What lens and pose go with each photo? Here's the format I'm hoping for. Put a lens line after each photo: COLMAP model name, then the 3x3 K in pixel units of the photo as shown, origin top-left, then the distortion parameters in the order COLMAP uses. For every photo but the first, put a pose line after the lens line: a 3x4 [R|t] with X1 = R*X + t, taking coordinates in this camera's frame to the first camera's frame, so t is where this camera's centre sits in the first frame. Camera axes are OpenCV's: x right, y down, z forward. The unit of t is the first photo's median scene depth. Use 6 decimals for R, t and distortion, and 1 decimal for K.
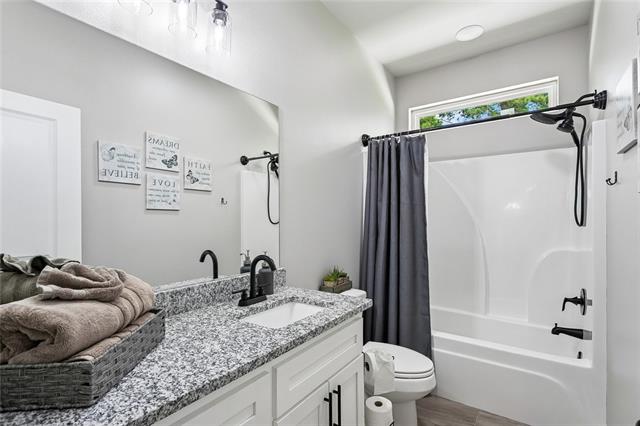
lens RADIAL K [[309.0, 0, 321.8], [0, 309.0, 215.6], [0, 0, 1]] dist [0.001030, 0.000115]
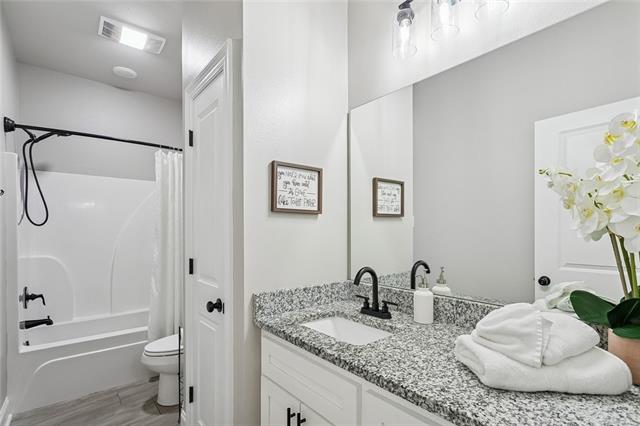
lens RADIAL K [[309.0, 0, 321.6], [0, 309.0, 218.2], [0, 0, 1]] dist [0.001030, 0.000115]
pose [[-0.250687, -0.017262, -0.967914, 0.798232], [0.007919, 0.999771, -0.019881, -0.008351], [0.968036, -0.012649, -0.250492, 1.117551]]
